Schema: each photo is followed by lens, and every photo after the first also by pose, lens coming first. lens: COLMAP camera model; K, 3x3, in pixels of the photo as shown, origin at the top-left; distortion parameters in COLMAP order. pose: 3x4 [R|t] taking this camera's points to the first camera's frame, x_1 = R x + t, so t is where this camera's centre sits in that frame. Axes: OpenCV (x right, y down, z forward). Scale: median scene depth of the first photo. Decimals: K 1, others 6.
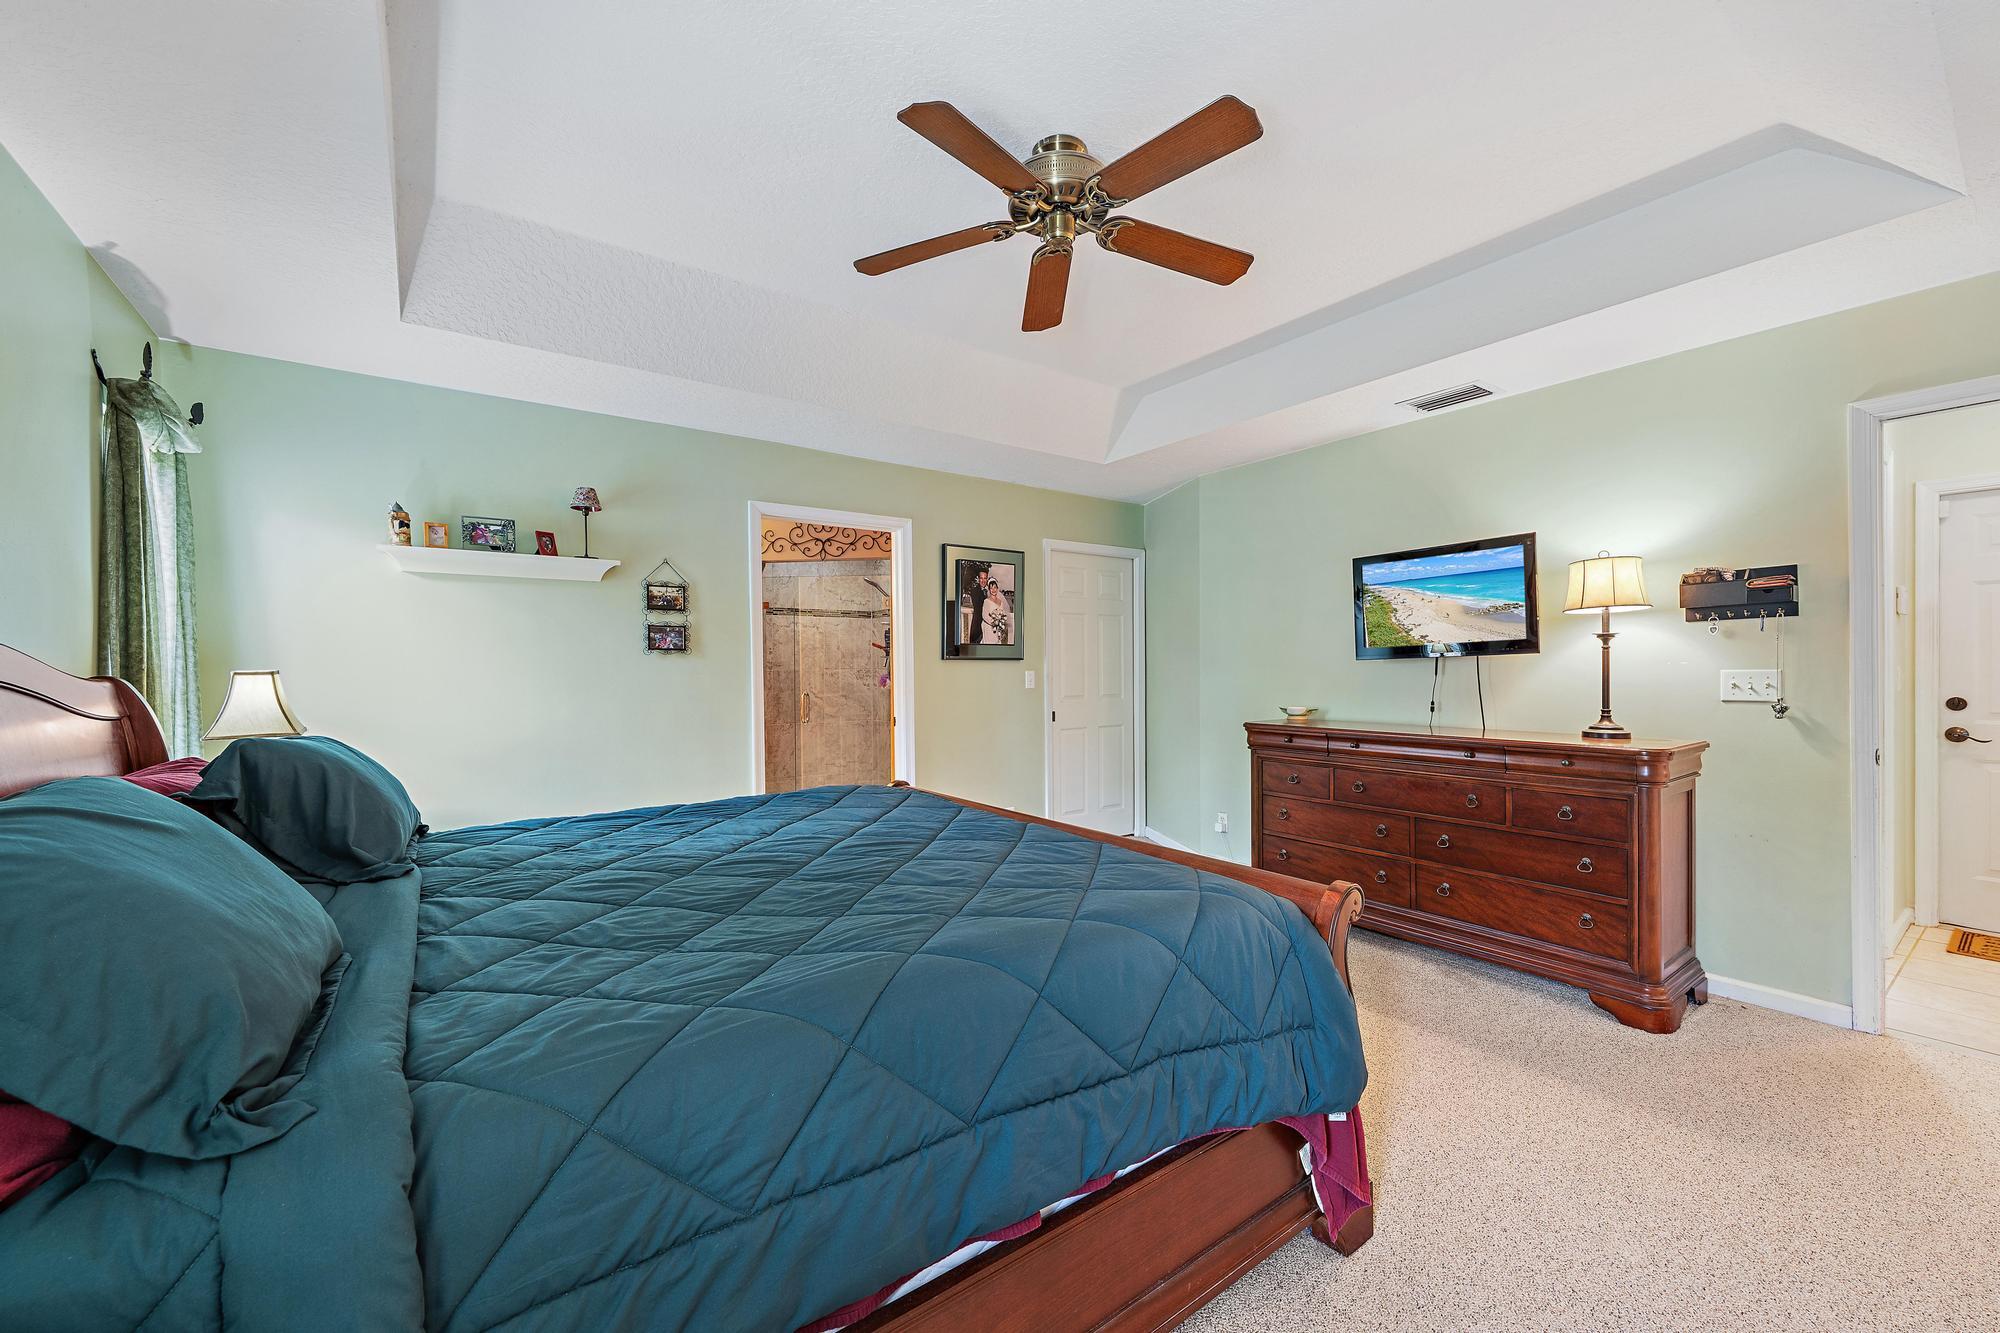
lens RADIAL K [[782.0, 0, 1002.9], [0, 782.0, 666.6], [0, 0, 1]] dist [0.000227, -0.000167]
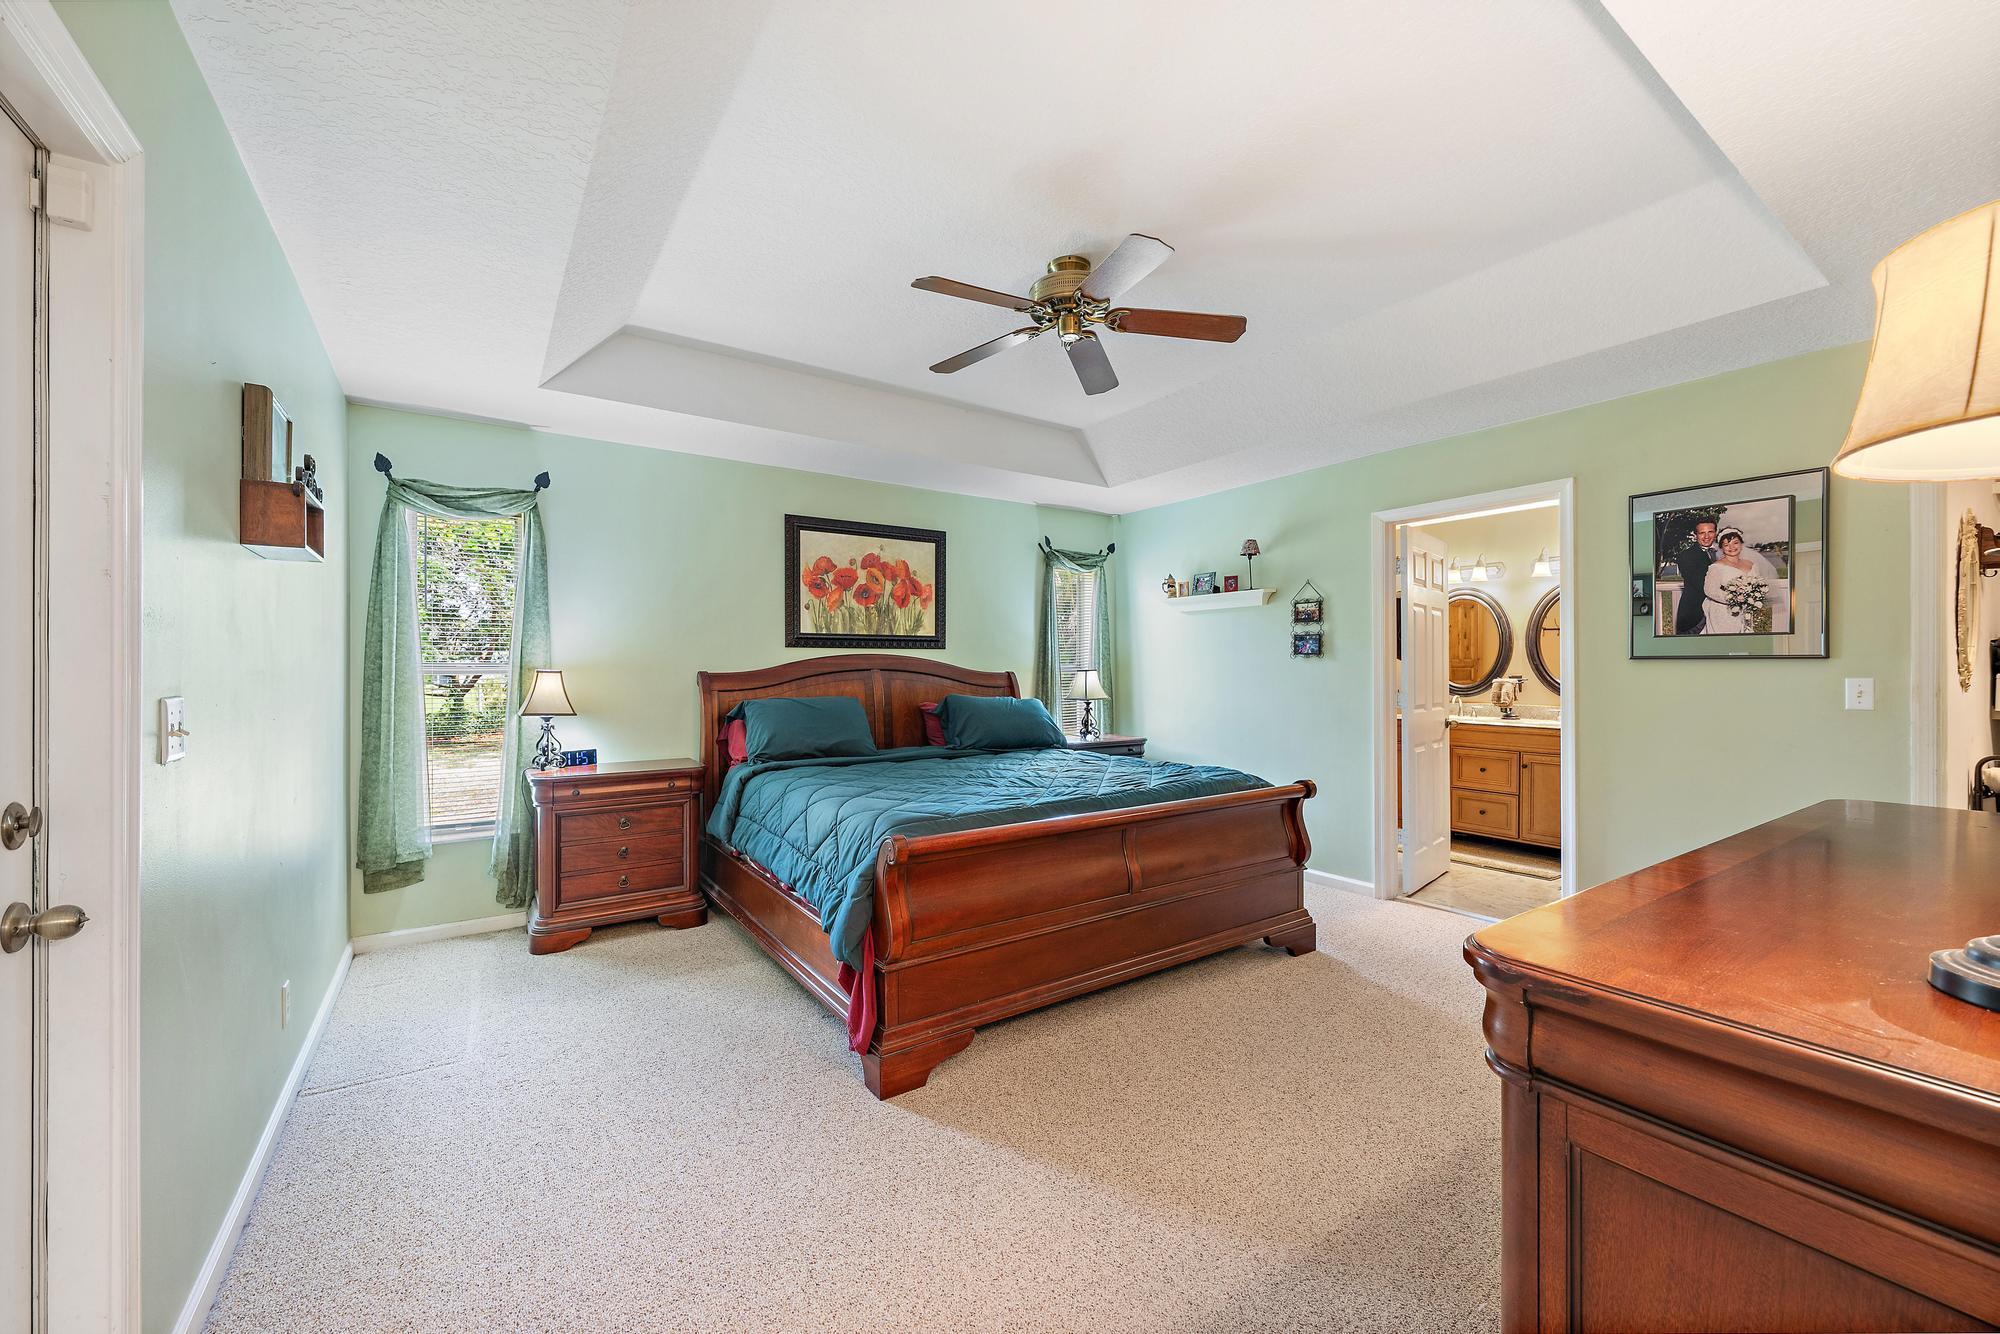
lens RADIAL K [[782.0, 0, 1002.9], [0, 782.0, 667.1], [0, 0, 1]] dist [0.000227, -0.000167]
pose [[-0.033239, 0.003275, -0.999442, 0.807383], [0.000041, 0.999995, 0.003275, -0.005019], [0.999447, 0.000068, -0.033239, 0.555675]]
